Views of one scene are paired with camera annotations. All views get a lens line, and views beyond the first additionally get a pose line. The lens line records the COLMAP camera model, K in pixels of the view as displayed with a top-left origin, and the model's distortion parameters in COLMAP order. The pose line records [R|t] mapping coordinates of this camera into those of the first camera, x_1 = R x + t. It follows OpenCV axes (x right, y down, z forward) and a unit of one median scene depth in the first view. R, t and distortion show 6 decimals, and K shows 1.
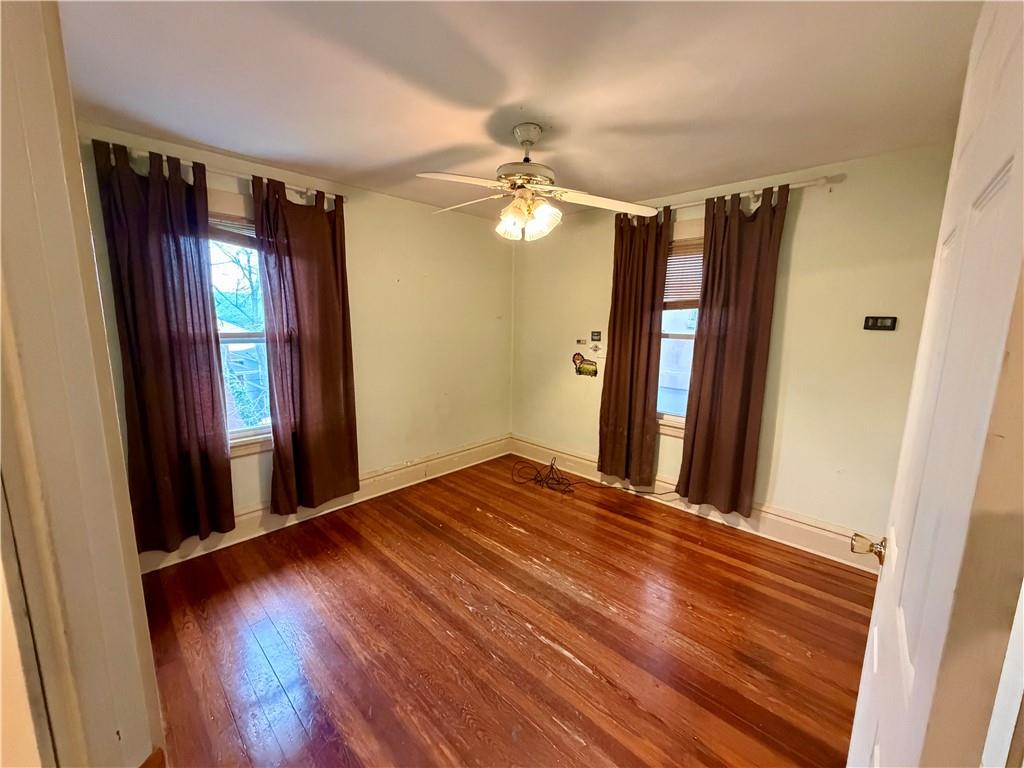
lens RADIAL K [[406.5, 0, 510.9], [0, 406.5, 382.4], [0, 0, 1]] dist [0.001808, -0.000057]
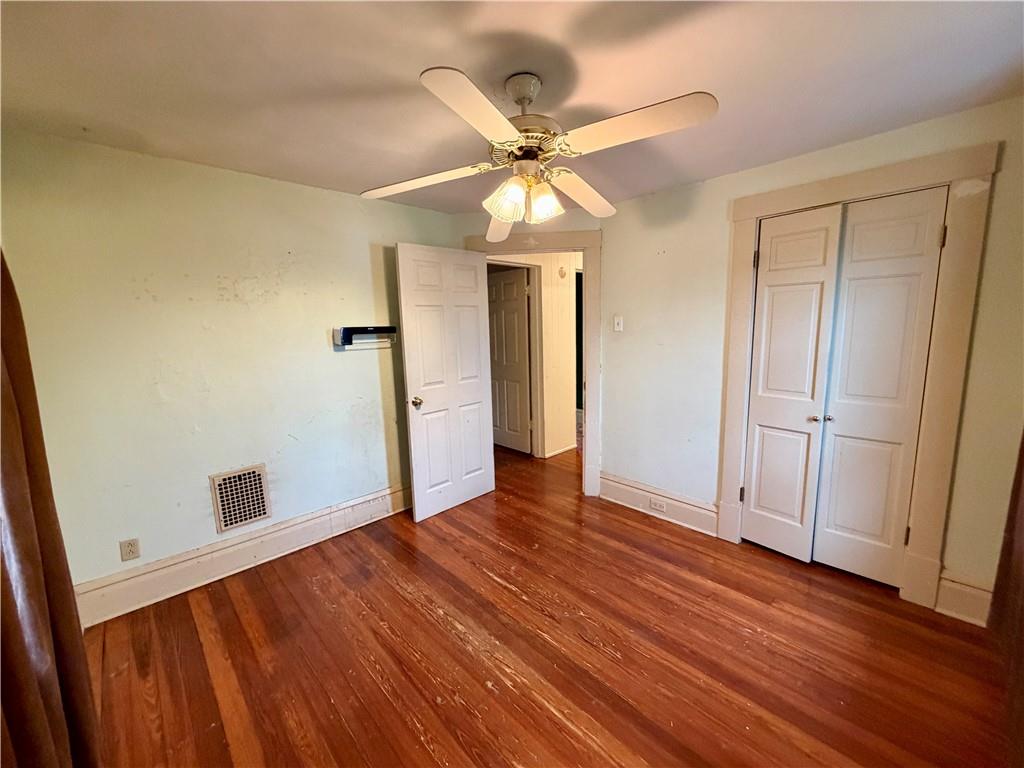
lens RADIAL K [[406.5, 0, 512.8], [0, 406.5, 381.9], [0, 0, 1]] dist [0.001808, -0.000057]
pose [[-0.999320, 0.006629, 0.036284, 0.029259], [0.017272, 0.953293, 0.301553, -0.273739], [-0.032590, 0.301975, -0.952759, 1.676599]]
